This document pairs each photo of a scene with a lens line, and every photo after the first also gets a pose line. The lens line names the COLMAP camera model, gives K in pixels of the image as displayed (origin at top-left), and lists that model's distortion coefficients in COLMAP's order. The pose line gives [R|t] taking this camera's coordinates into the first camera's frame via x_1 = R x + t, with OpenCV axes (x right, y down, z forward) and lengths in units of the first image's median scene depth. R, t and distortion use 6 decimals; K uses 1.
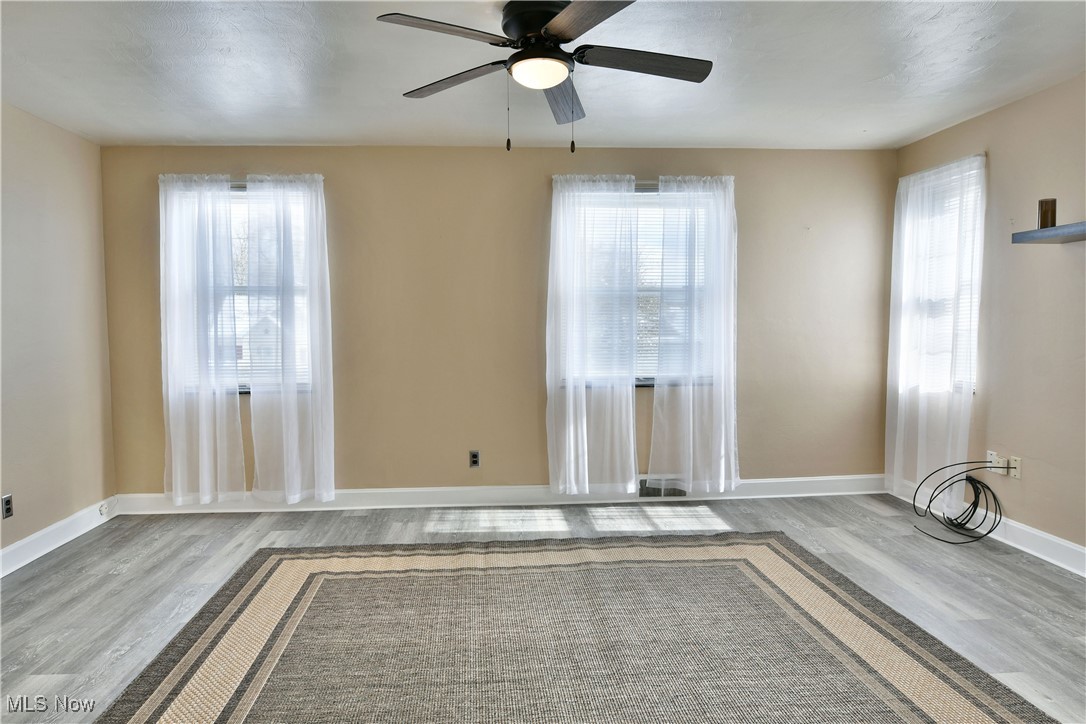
lens RADIAL K [[658.6, 0, 535.5], [0, 658.6, 360.2], [0, 0, 1]] dist [-0.013738, -0.004992]
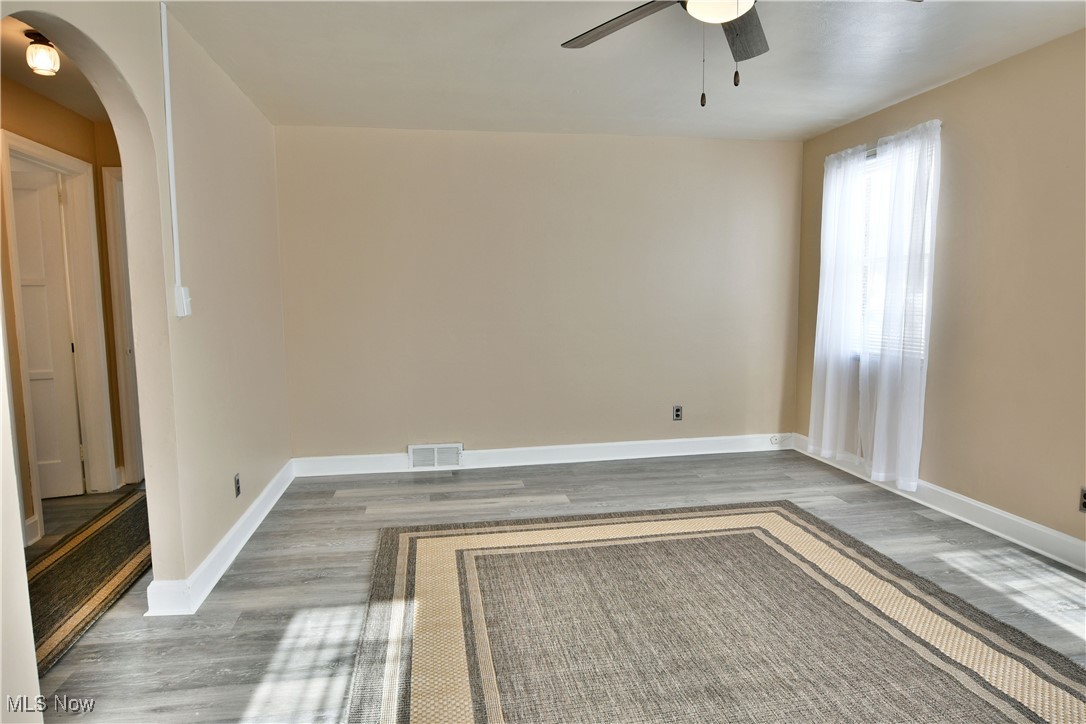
lens RADIAL K [[658.6, 0, 539.1], [0, 658.6, 364.8], [0, 0, 1]] dist [-0.013738, -0.004992]
pose [[0.095123, 0.115143, -0.988784, 0.584672], [-0.051255, 0.992537, 0.110649, -0.034695], [0.994145, 0.040155, 0.100315, 0.464165]]
